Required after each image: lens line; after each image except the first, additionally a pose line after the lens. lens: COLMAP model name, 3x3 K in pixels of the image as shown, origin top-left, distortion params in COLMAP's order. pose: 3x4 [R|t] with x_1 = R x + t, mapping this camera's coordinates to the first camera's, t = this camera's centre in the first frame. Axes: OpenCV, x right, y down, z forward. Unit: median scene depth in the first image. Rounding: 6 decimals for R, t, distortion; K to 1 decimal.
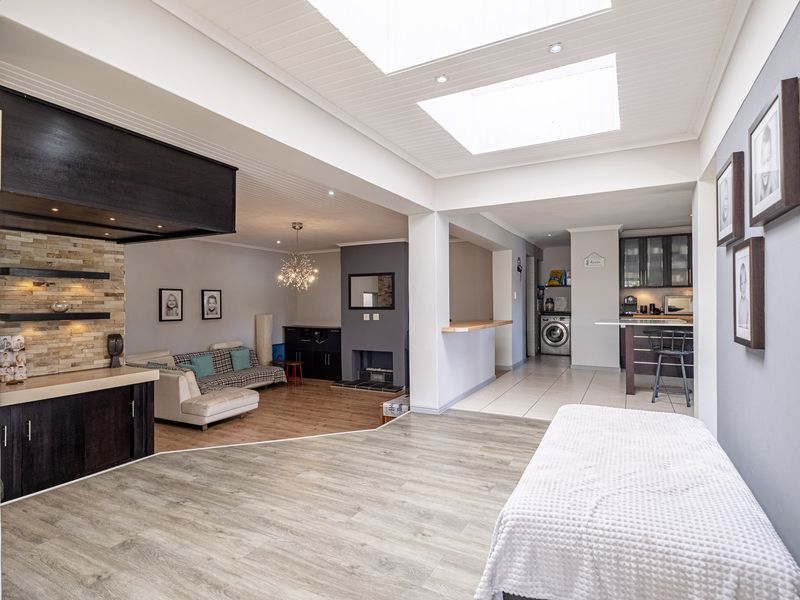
lens RADIAL K [[423.9, 0, 405.1], [0, 423.9, 300.6], [0, 0, 1]] dist [-0.000604, -0.001262]
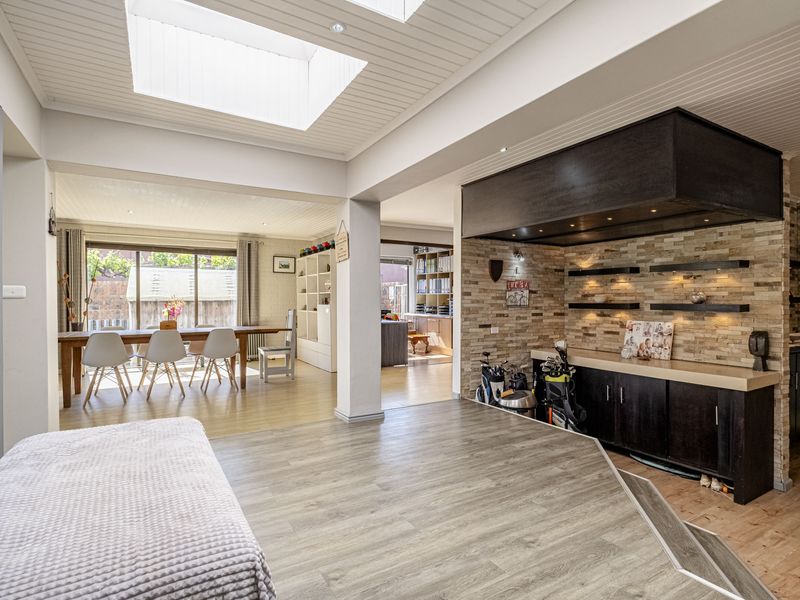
lens RADIAL K [[423.9, 0, 405.1], [0, 423.9, 300.6], [0, 0, 1]] dist [-0.000604, -0.001262]
pose [[-0.524040, 0.008096, -0.851655, 0.554487], [0.007437, 0.999960, 0.004929, 0.012847], [0.851661, -0.003750, -0.524080, 1.164867]]
